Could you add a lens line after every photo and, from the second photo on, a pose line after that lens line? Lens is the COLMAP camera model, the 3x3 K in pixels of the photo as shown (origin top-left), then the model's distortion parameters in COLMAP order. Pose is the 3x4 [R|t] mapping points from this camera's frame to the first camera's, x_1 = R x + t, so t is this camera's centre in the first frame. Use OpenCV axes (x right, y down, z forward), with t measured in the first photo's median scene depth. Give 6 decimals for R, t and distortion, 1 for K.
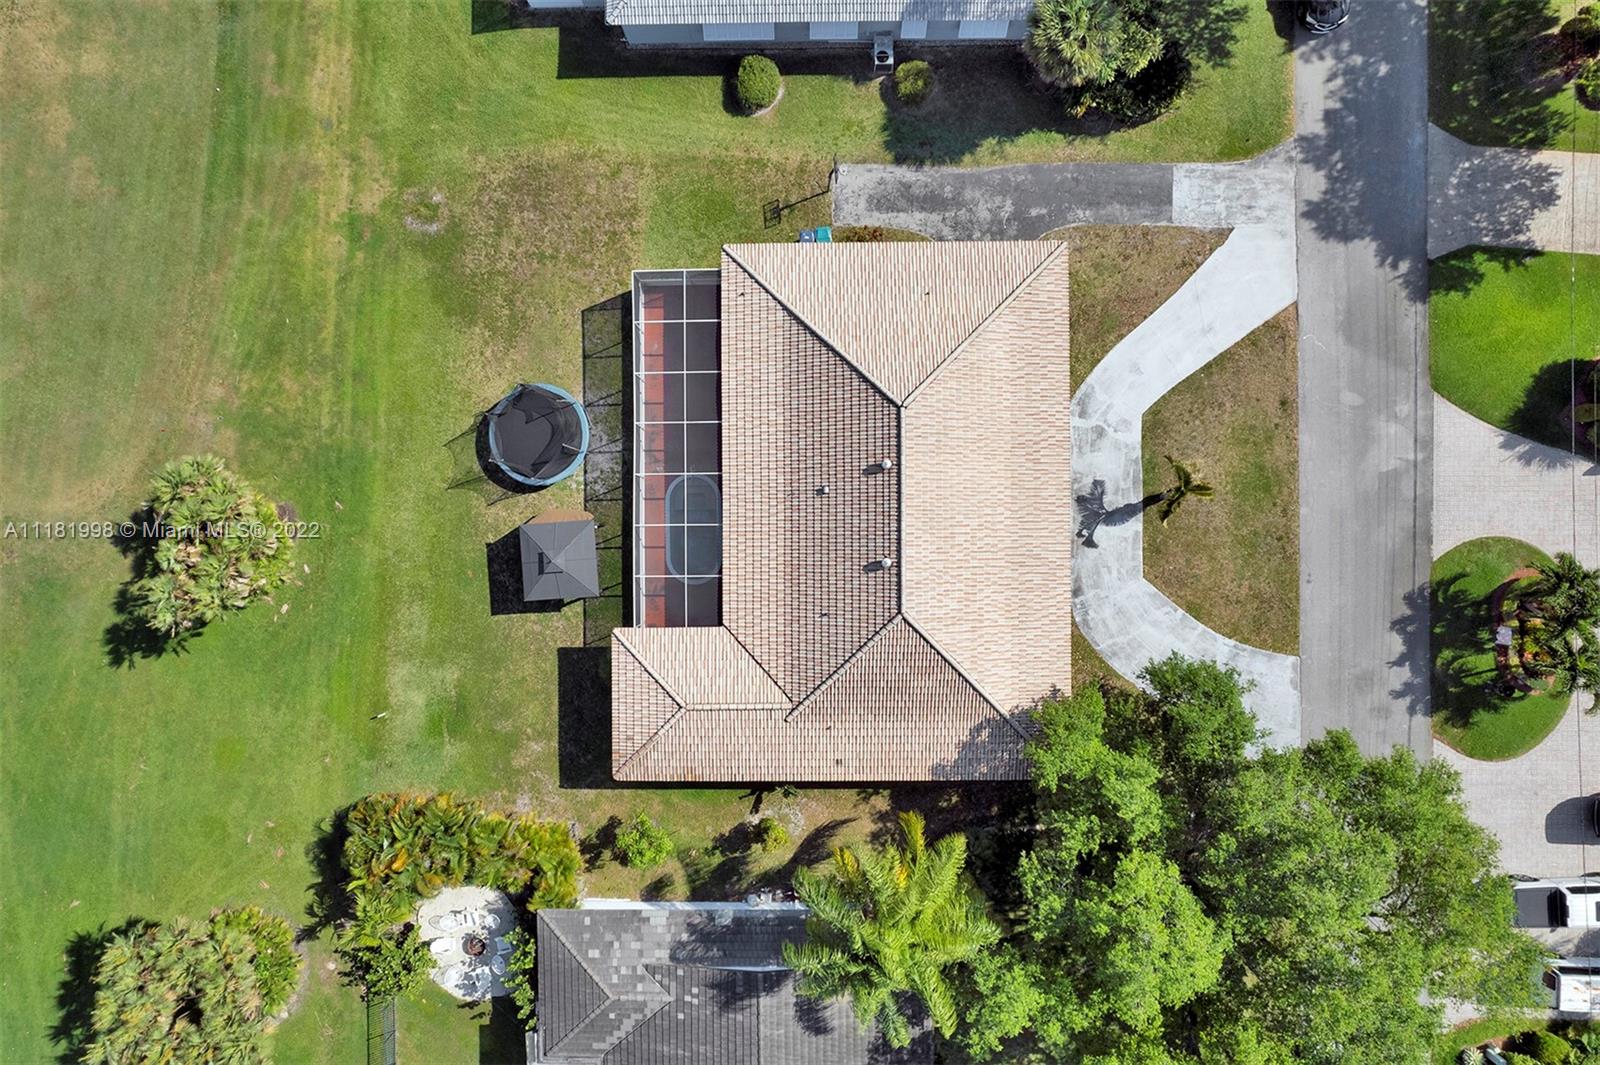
lens RADIAL K [[1019.3, 0, 797.9], [0, 1019.3, 525.4], [0, 0, 1]] dist [-0.082956, 0.075156]
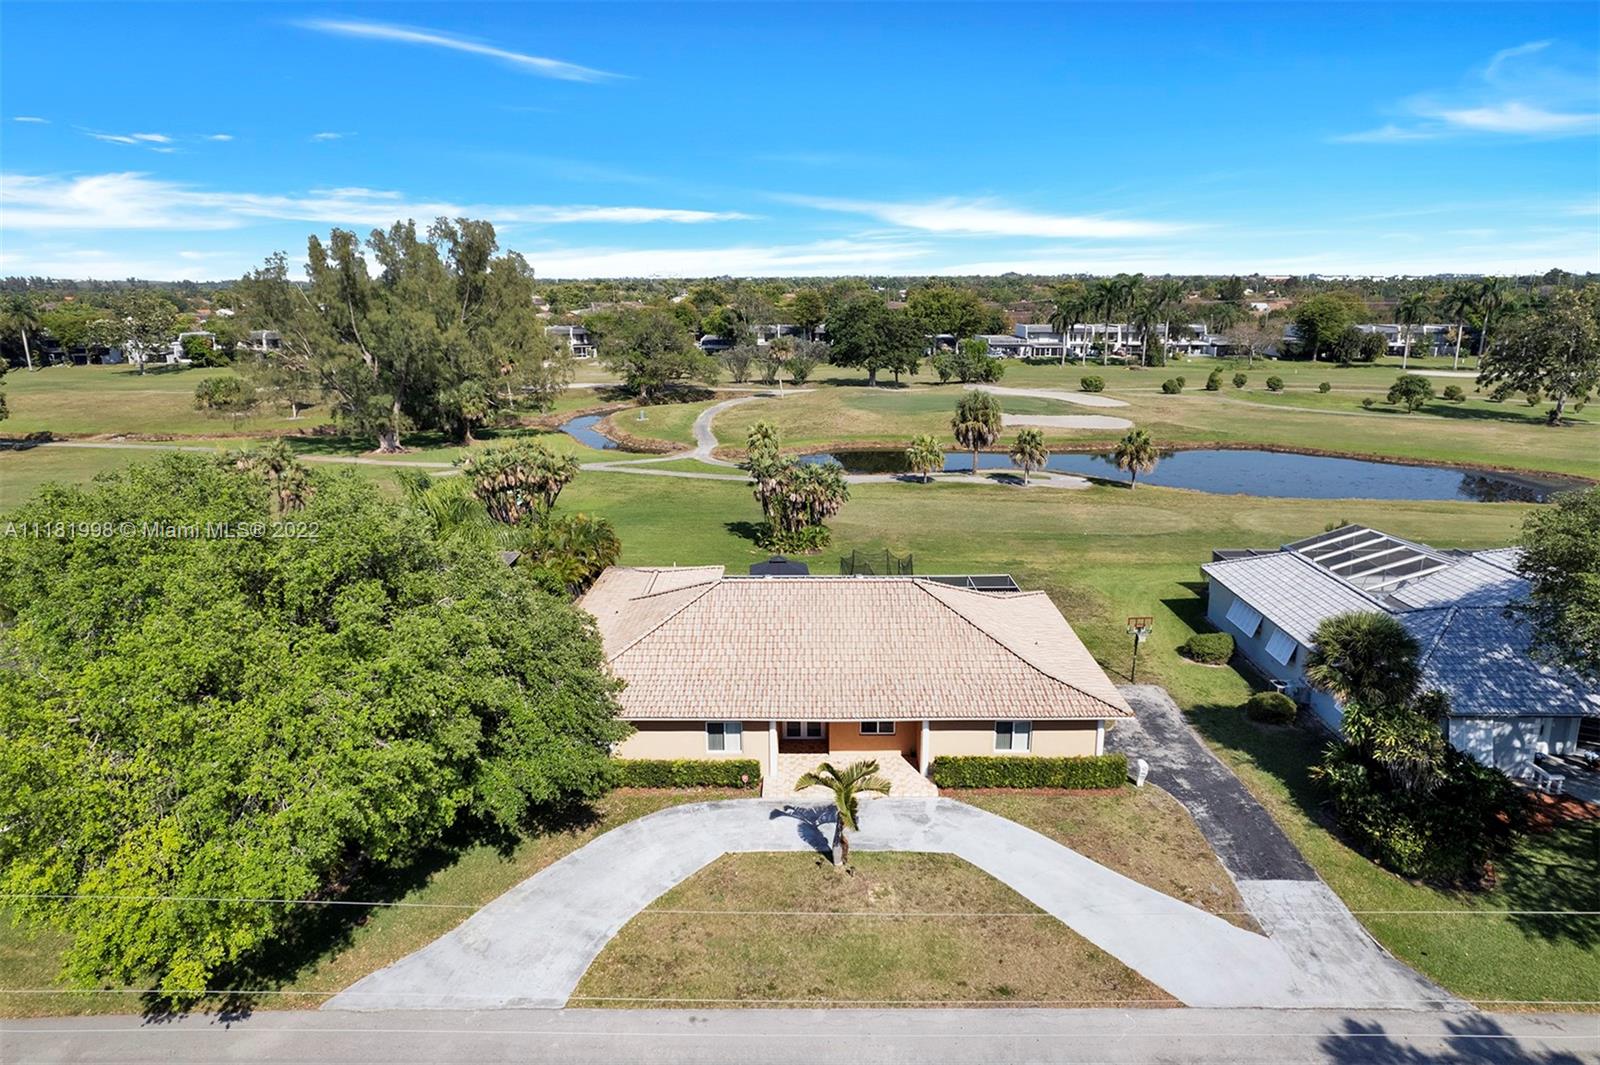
lens RADIAL K [[1019.3, 0, 797.9], [0, 1019.3, 525.4], [0, 0, 1]] dist [-0.082956, 0.075156]
pose [[-0.018965, 0.252771, -0.967340, 0.981270], [-0.999819, -0.006320, 0.017950, -0.011051], [-0.001577, 0.967505, 0.252846, 0.591967]]
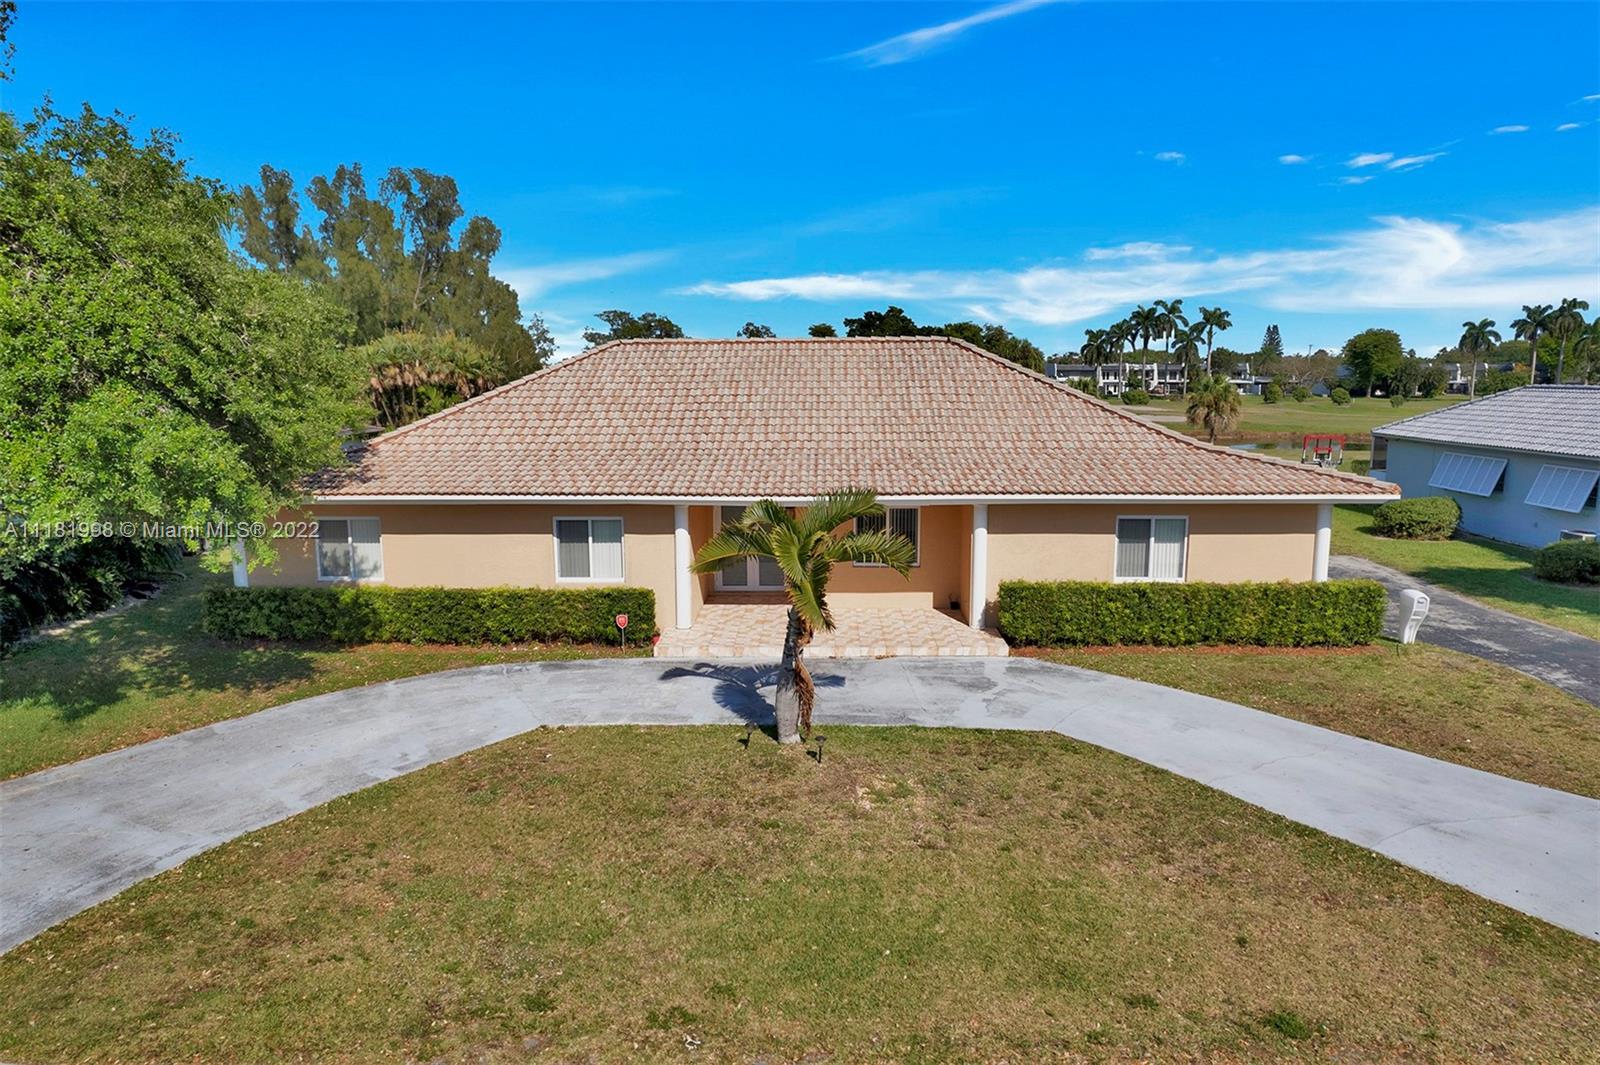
lens RADIAL K [[1024.0, 0, 798.0], [0, 1024.0, 539.0], [0, 0, 1]] dist [-0.086605, 0.073005]
pose [[-0.038641, 0.180199, -0.982871, 0.647058], [-0.999248, -0.010108, 0.037431, -0.041147], [-0.003190, 0.983578, 0.180454, 0.883557]]
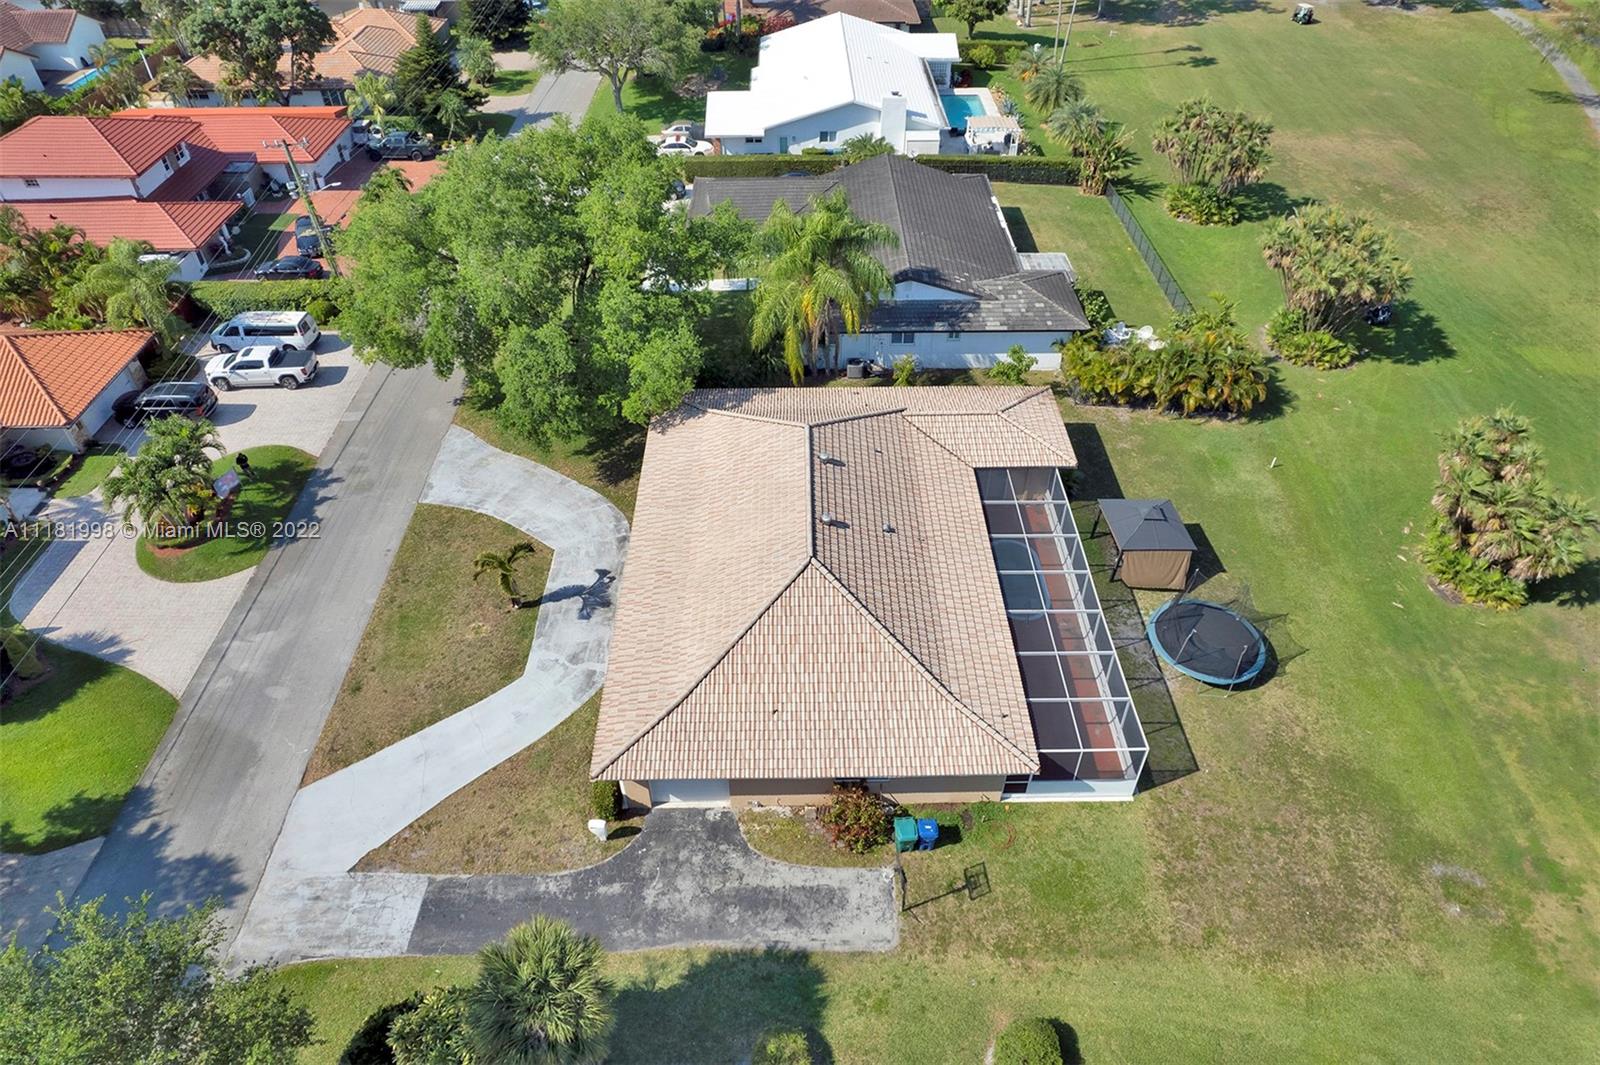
lens RADIAL K [[1019.3, 0, 797.9], [0, 1019.3, 525.4], [0, 0, 1]] dist [-0.082956, 0.075156]
pose [[-0.999729, 0.020381, 0.011219, 0.090241], [-0.005054, -0.660952, 0.750411, -0.682279], [0.022709, 0.750152, 0.660876, 0.329180]]
